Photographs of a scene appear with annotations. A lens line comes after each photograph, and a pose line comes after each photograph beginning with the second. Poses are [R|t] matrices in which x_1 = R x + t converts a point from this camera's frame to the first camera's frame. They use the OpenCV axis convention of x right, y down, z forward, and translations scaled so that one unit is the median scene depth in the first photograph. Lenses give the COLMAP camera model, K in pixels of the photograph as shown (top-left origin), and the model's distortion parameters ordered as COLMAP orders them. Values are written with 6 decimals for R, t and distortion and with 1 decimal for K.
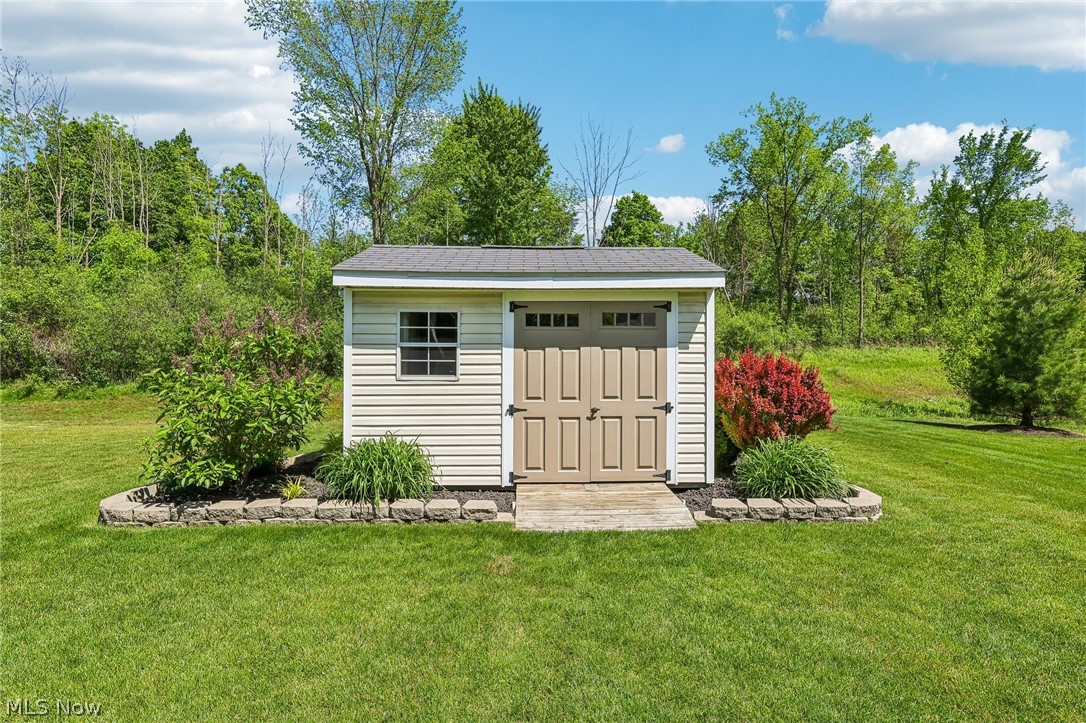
lens RADIAL K [[511.4, 0, 543.0], [0, 511.4, 361.5], [0, 0, 1]] dist [-0.001278, -0.000190]
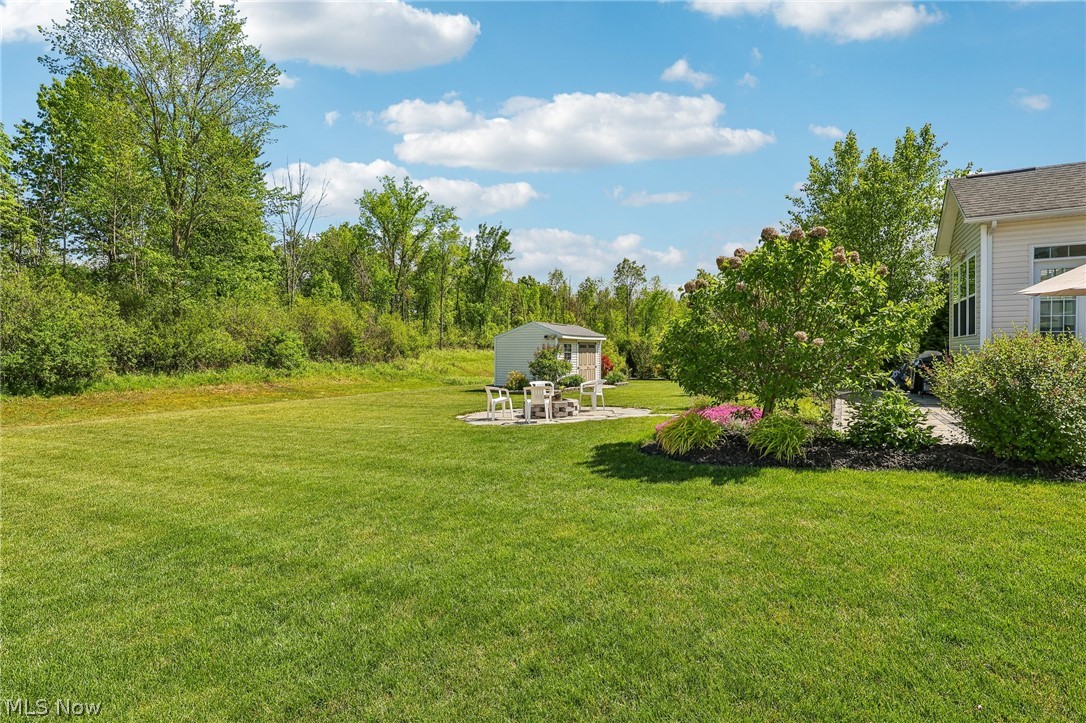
lens RADIAL K [[511.4, 0, 543.0], [0, 511.4, 361.5], [0, 0, 1]] dist [-0.001278, -0.000190]
pose [[0.578508, -0.005952, 0.815655, -0.462055], [0.002791, 0.999982, 0.005318, 0.002812], [-0.815672, -0.000800, 0.578514, -0.152227]]
